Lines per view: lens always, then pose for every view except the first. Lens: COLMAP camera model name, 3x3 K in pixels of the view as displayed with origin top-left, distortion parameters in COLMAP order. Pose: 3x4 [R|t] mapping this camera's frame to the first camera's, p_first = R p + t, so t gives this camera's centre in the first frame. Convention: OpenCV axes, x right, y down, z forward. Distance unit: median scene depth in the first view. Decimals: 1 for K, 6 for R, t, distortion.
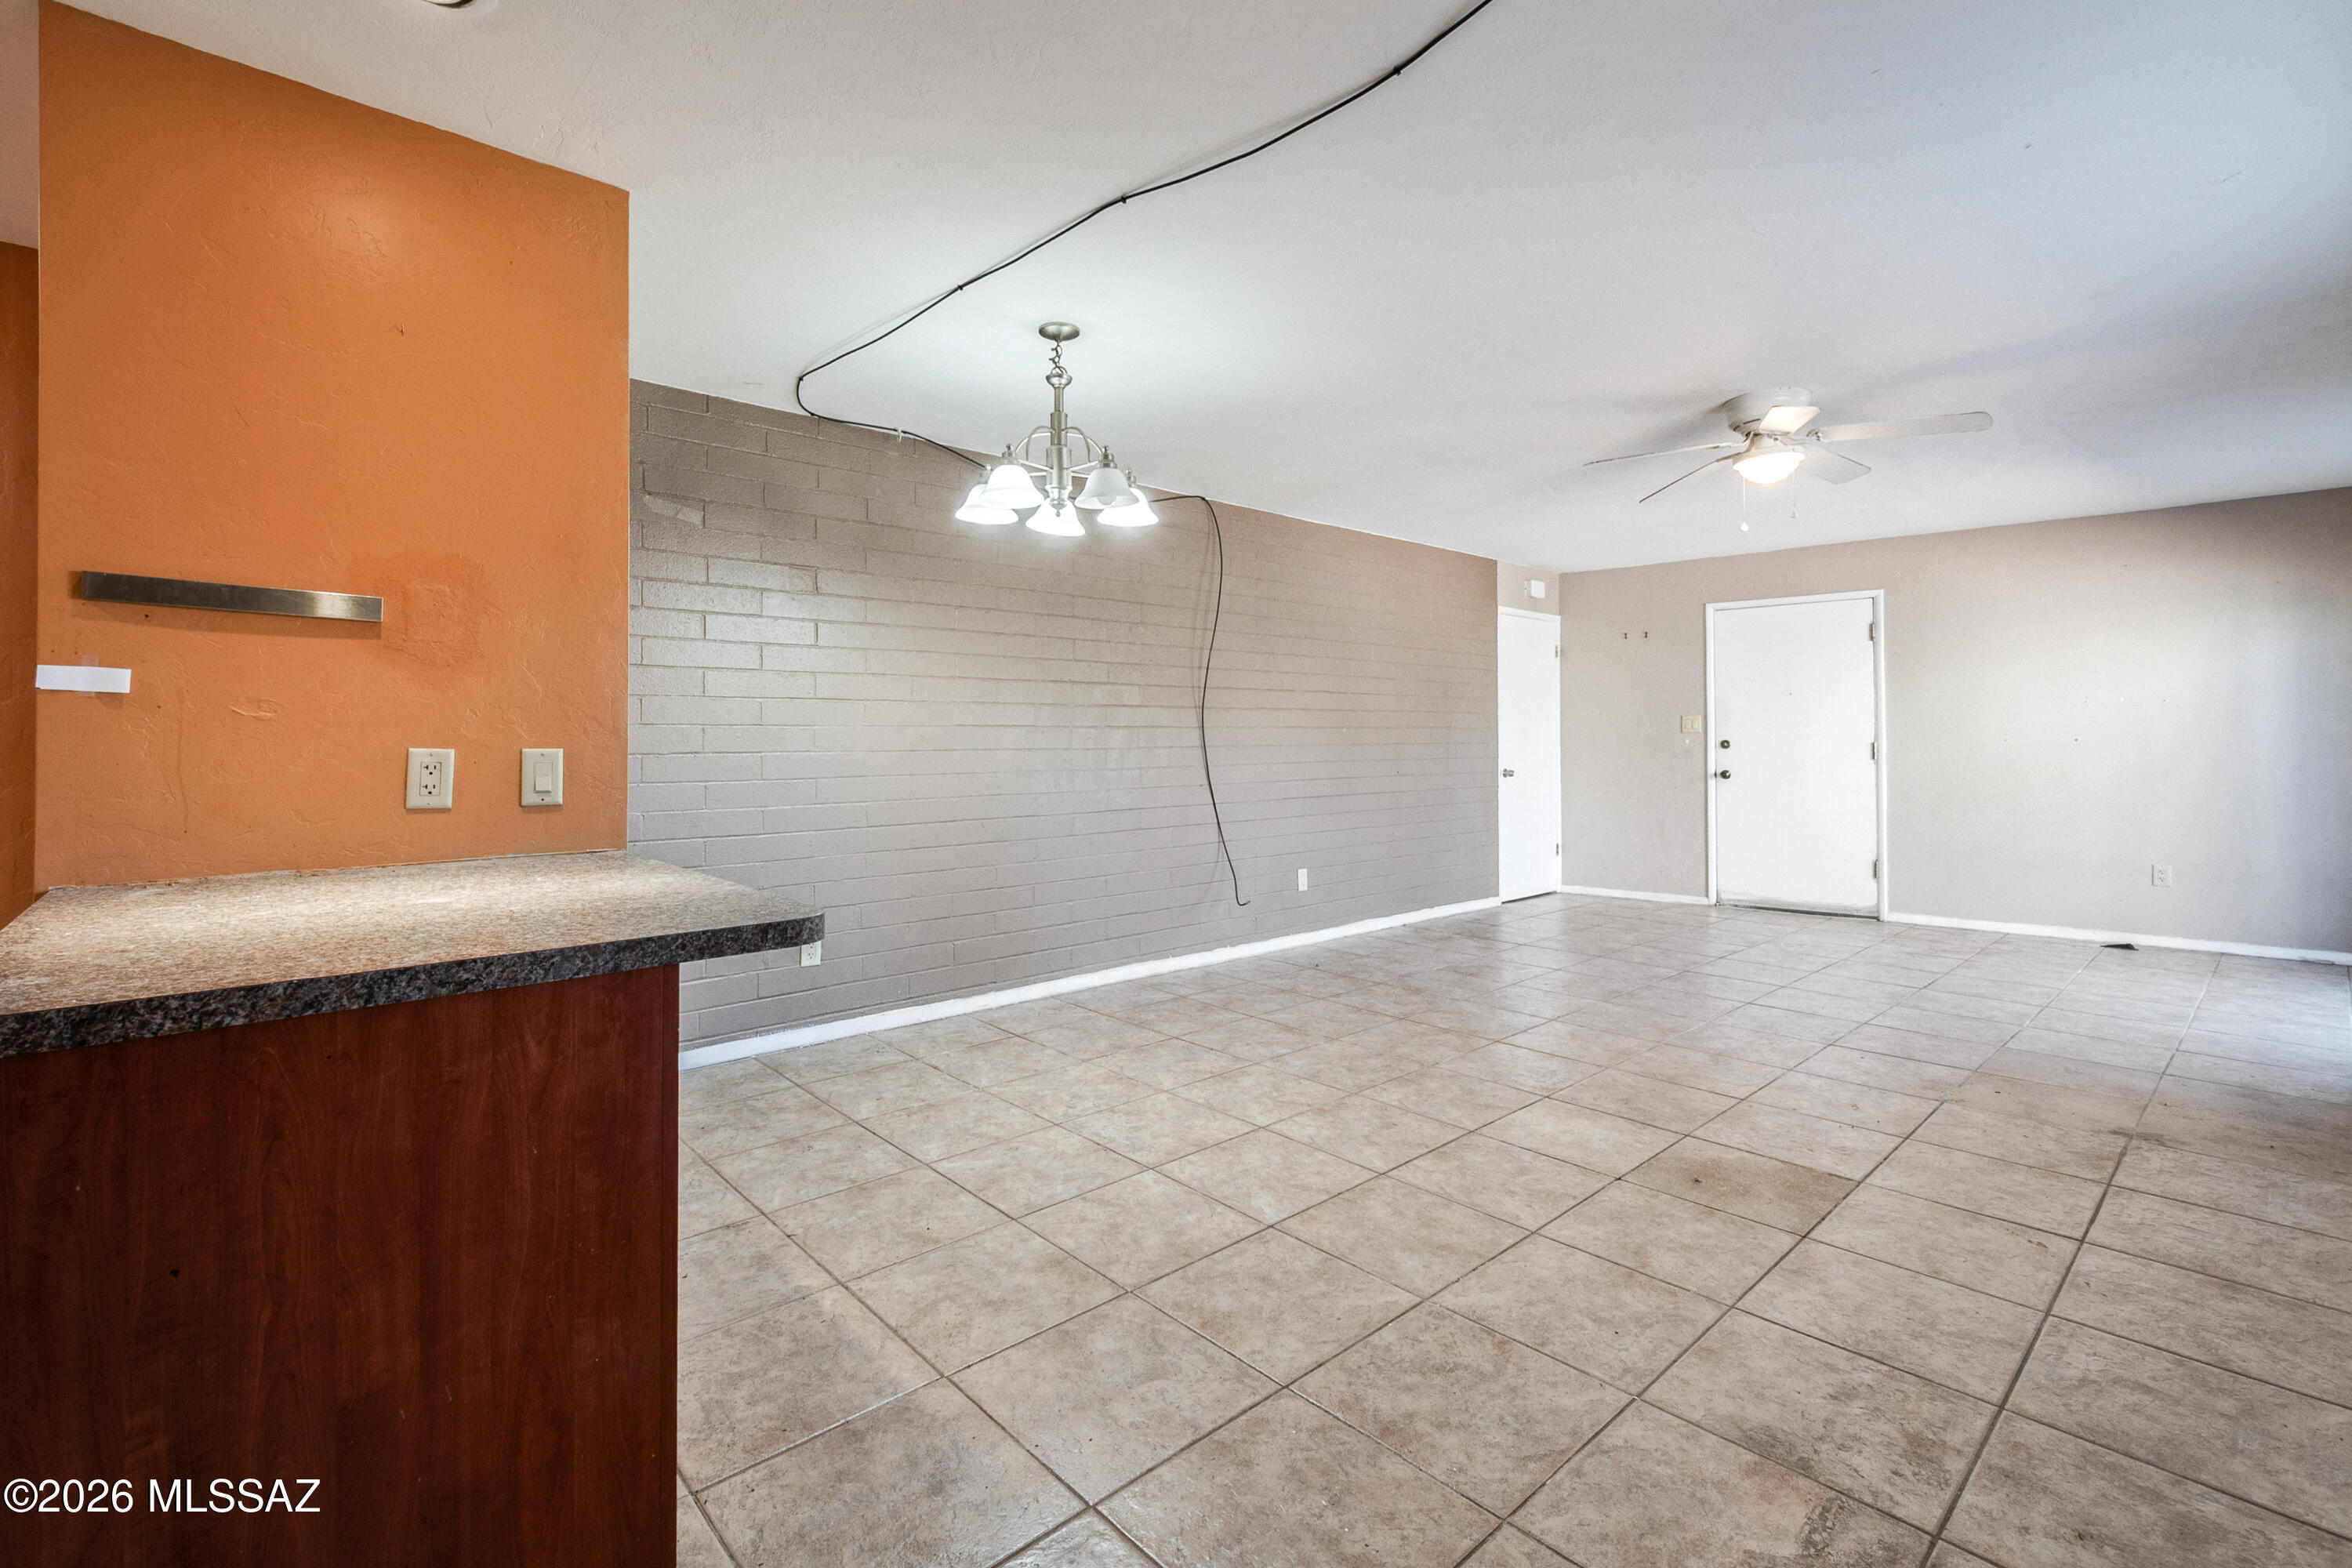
lens RADIAL K [[1038.2, 0, 1175.6], [0, 1038.2, 729.3], [0, 0, 1]] dist [0.002841, -0.000041]
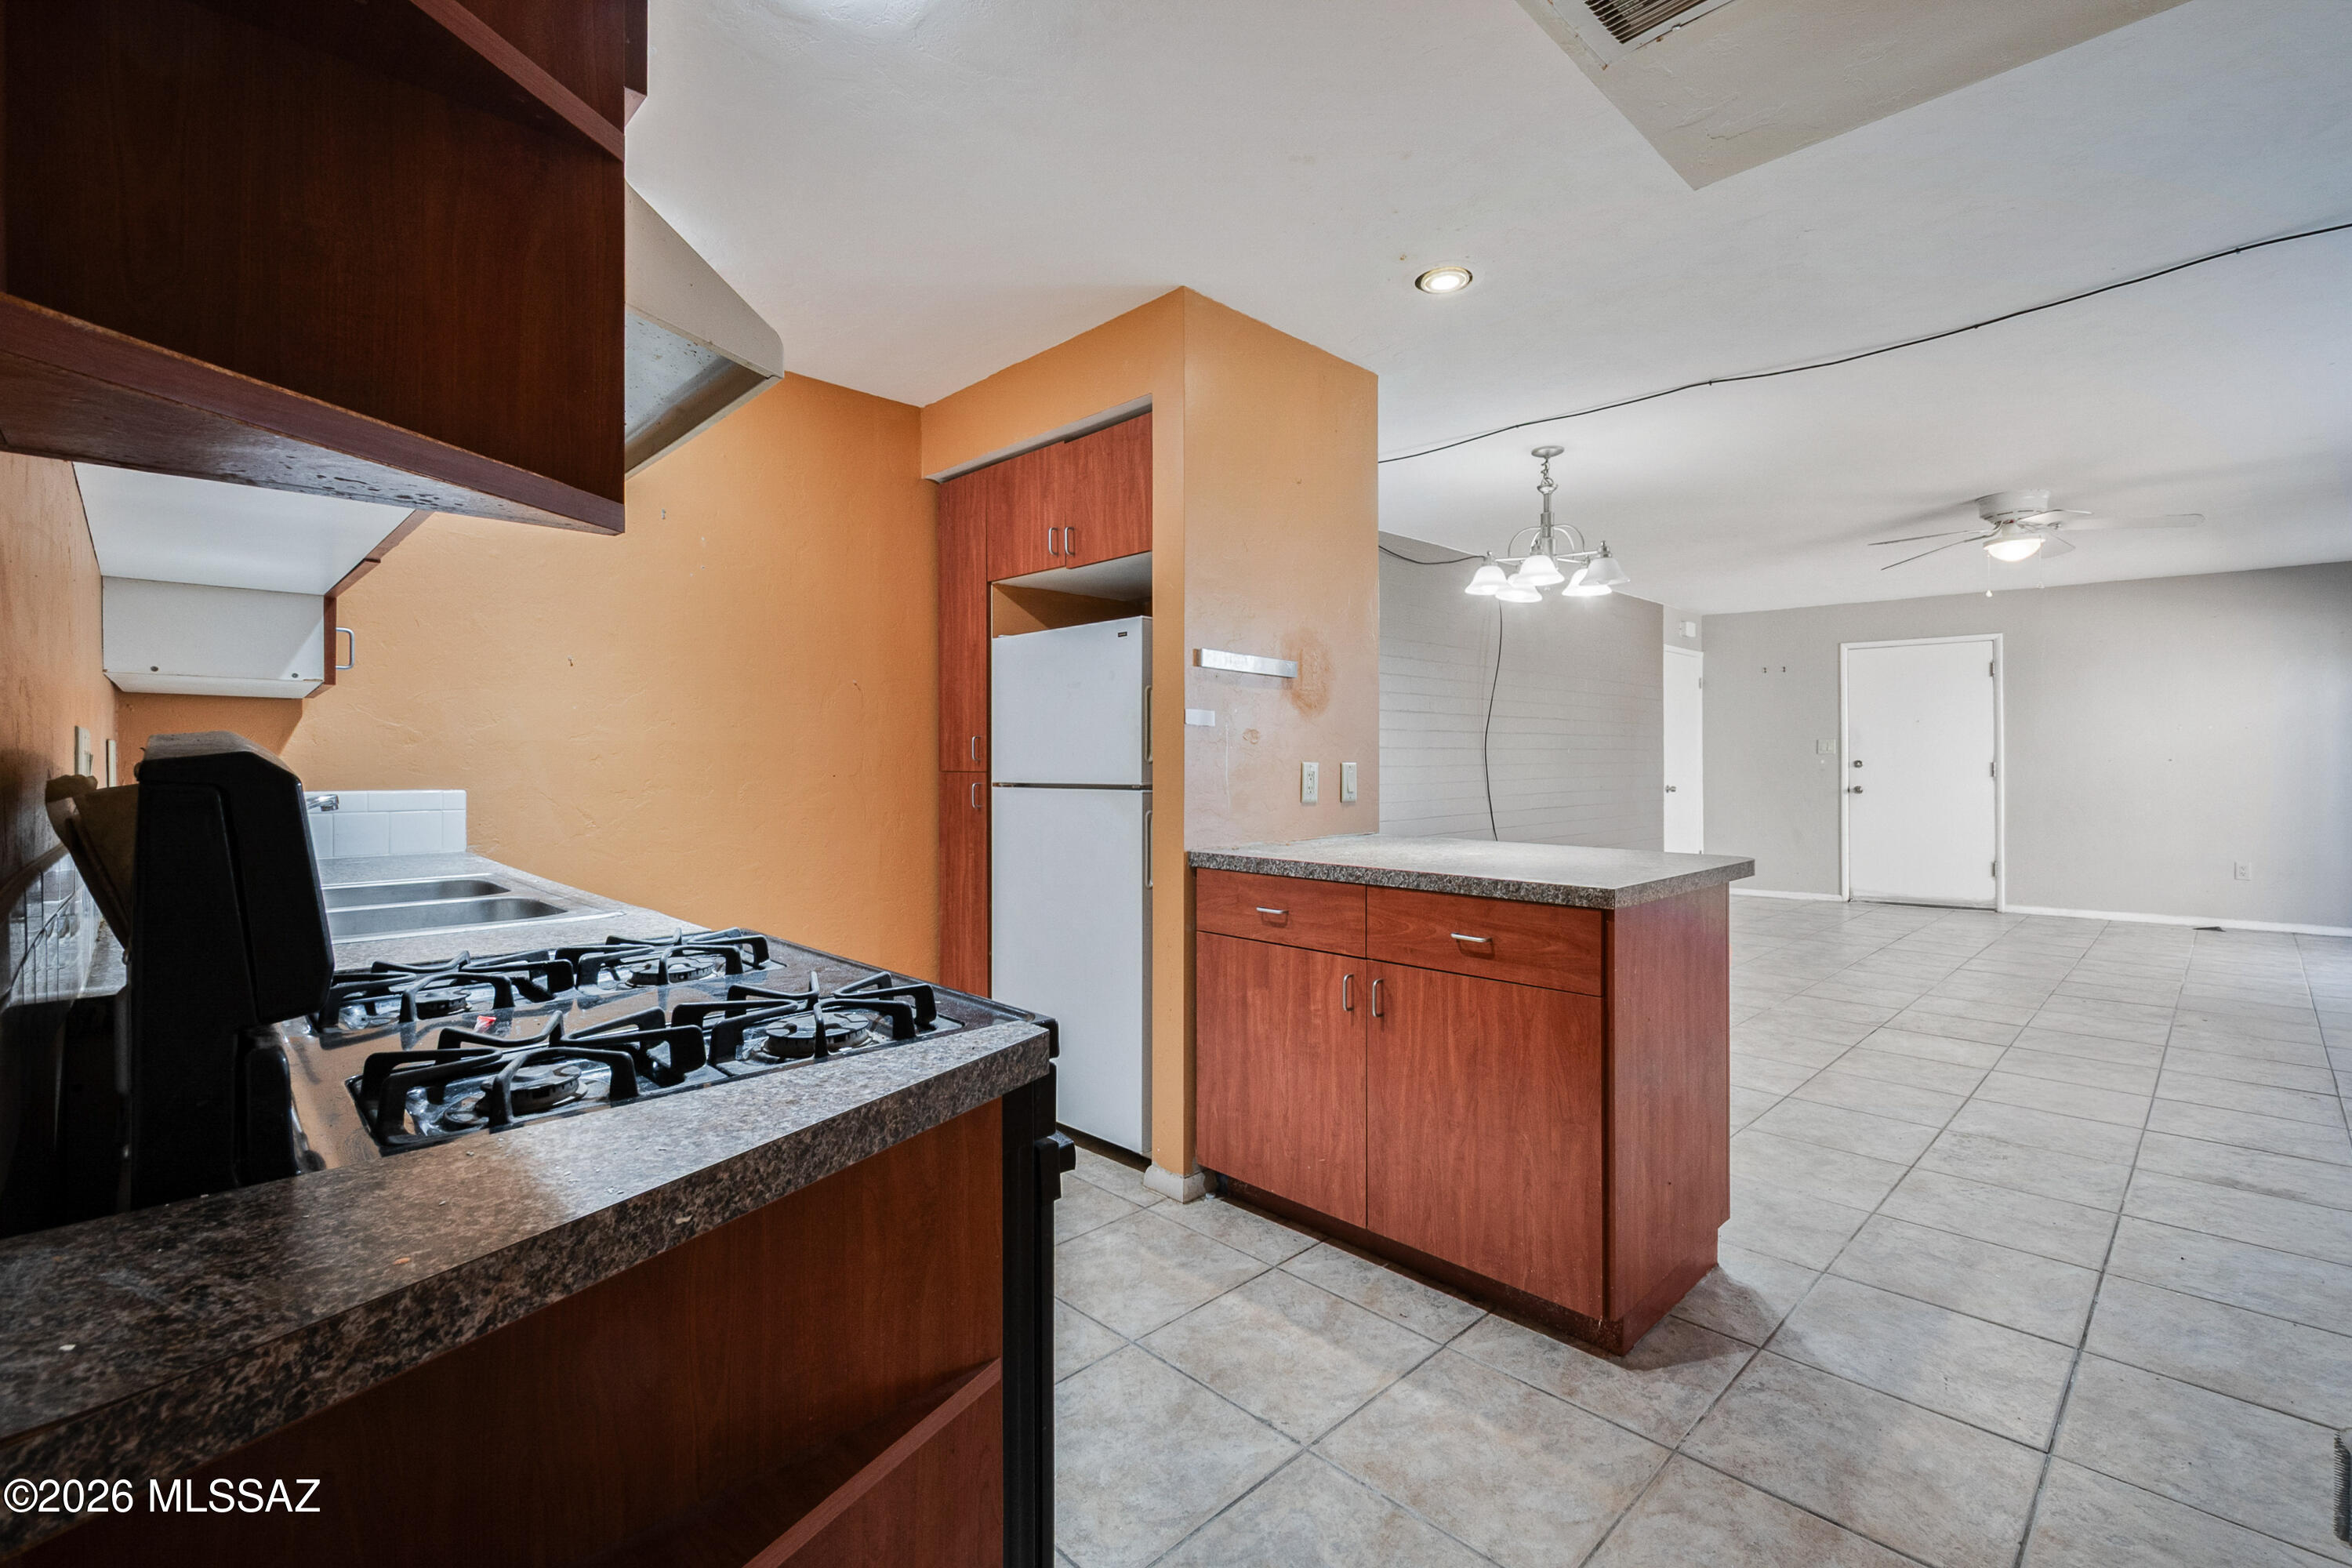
lens RADIAL K [[1039.2, 0, 1174.6], [0, 1039.2, 761.1], [0, 0, 1]] dist [0.001928, 0.000205]
pose [[0.999284, 0.000691, 0.037840, -0.911123], [-0.001052, 0.999954, 0.009528, 0.002558], [-0.037832, -0.009561, 0.999238, -0.450442]]
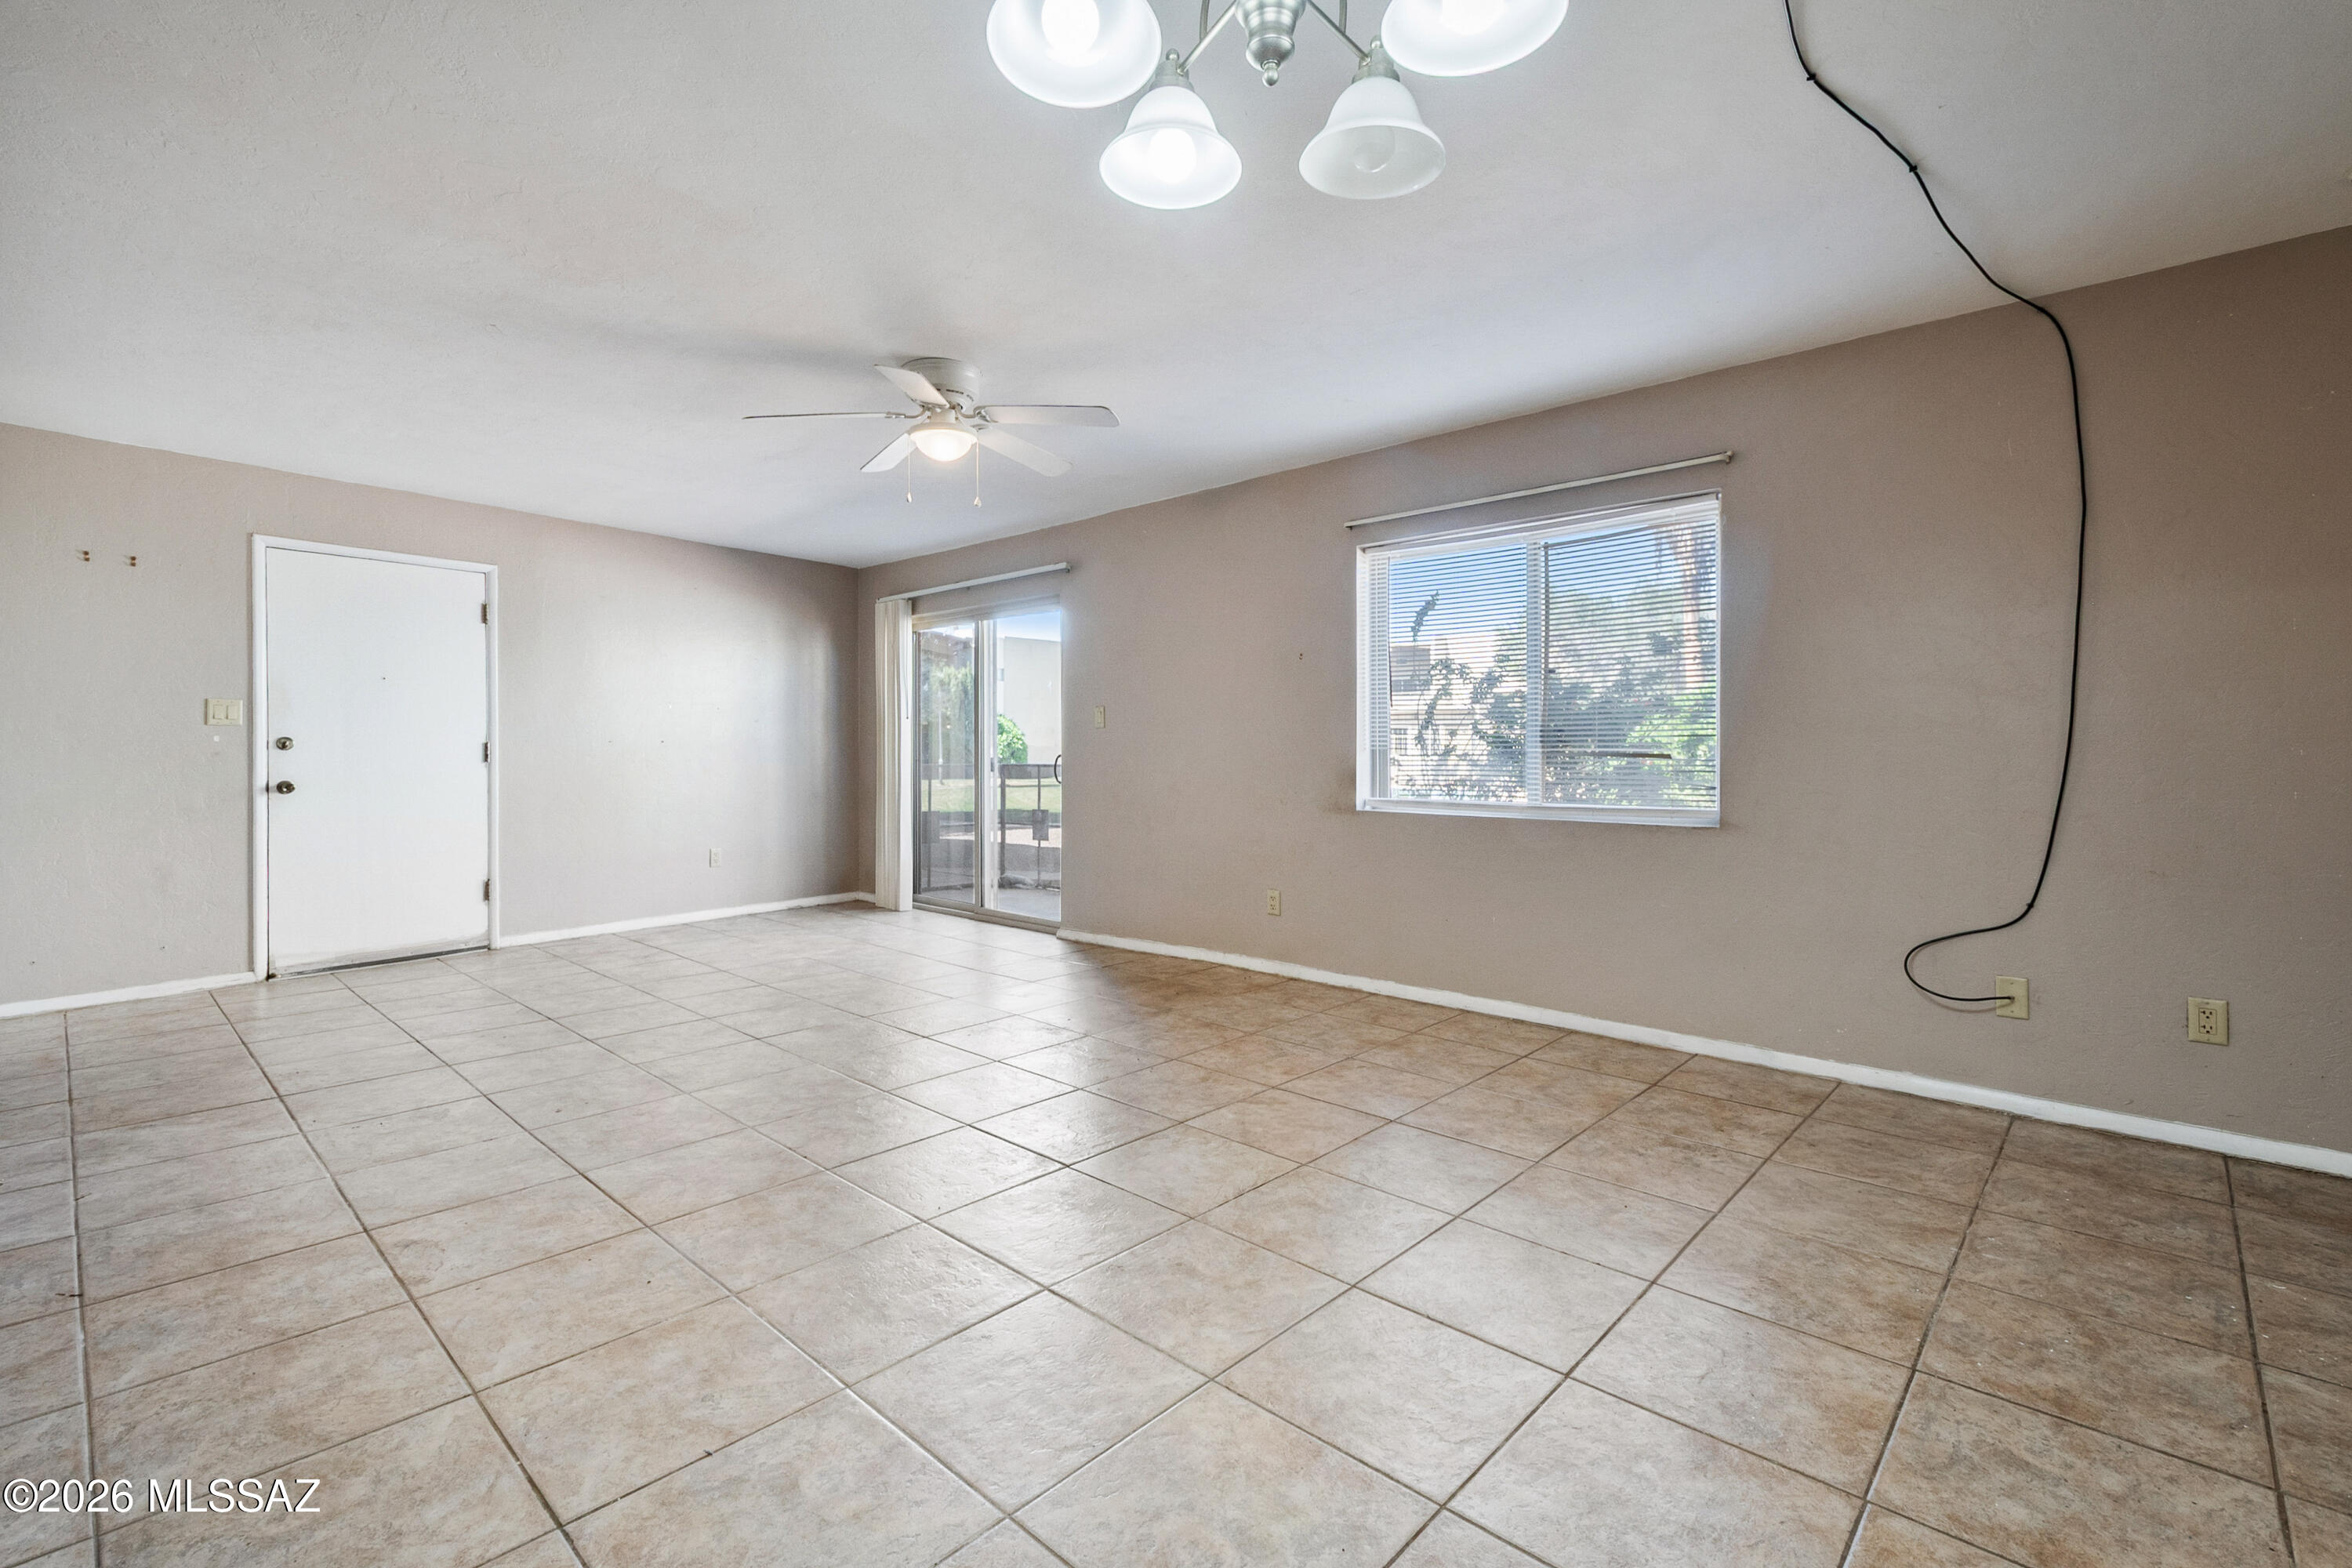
lens RADIAL K [[1046.8, 0, 1172.2], [0, 1046.8, 745.7], [0, 0, 1]] dist [0.001958, -0.000025]
pose [[-0.082969, 0.009142, 0.996510, -0.693542], [-0.008831, 0.999912, -0.009909, 0.056308], [-0.996513, -0.009622, -0.082881, 1.506067]]
